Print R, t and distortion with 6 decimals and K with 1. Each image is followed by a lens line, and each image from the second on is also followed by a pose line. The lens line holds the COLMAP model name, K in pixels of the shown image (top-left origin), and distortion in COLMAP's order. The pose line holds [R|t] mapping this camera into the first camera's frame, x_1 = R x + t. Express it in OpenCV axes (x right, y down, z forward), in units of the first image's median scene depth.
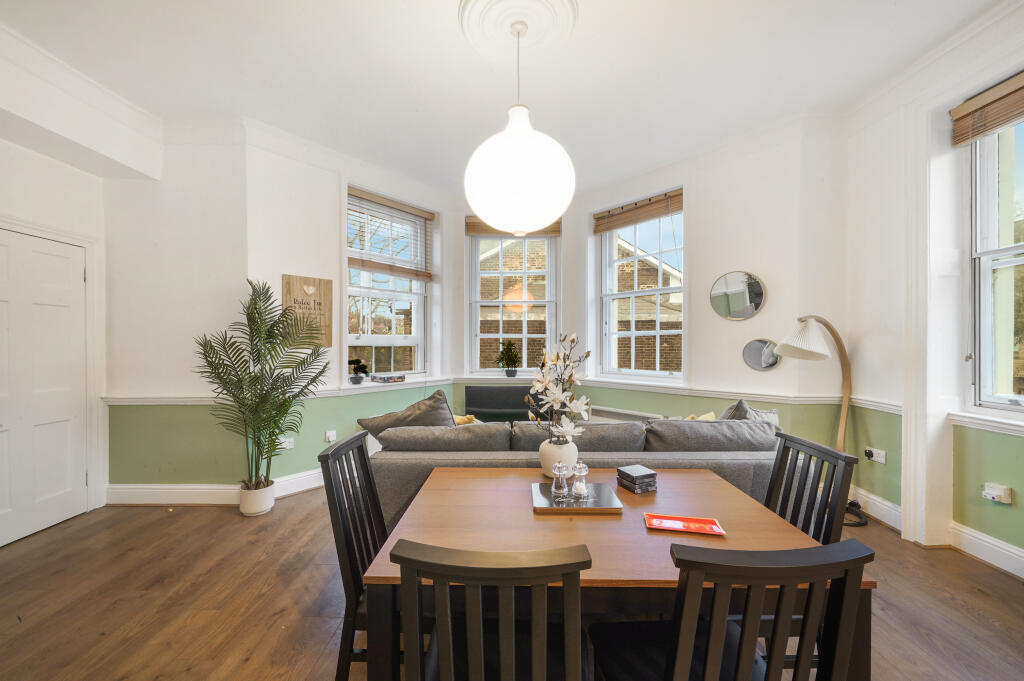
lens RADIAL K [[391.5, 0, 511.0], [0, 391.5, 343.2], [0, 0, 1]] dist [-0.000006, -0.000065]
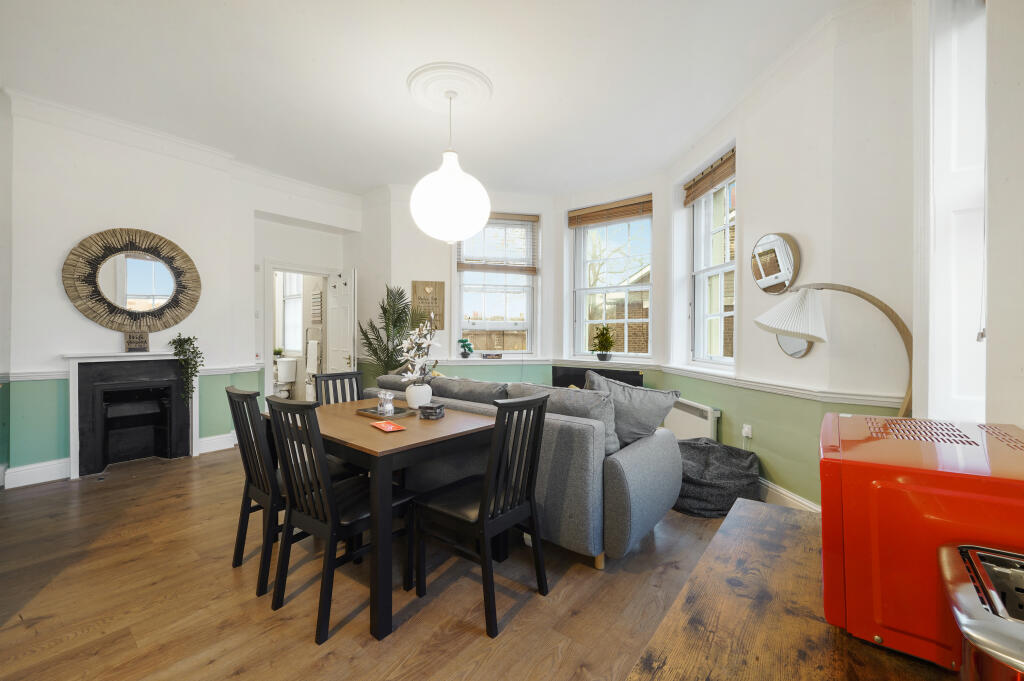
lens RADIAL K [[418.1, 0, 514.1], [0, 418.1, 338.3], [0, 0, 1]] dist [0.000230, -0.000049]
pose [[0.777826, 0.008287, -0.628426, 0.588711], [-0.004926, 0.999963, 0.007089, 0.024559], [0.628461, -0.002419, 0.777837, 0.000027]]
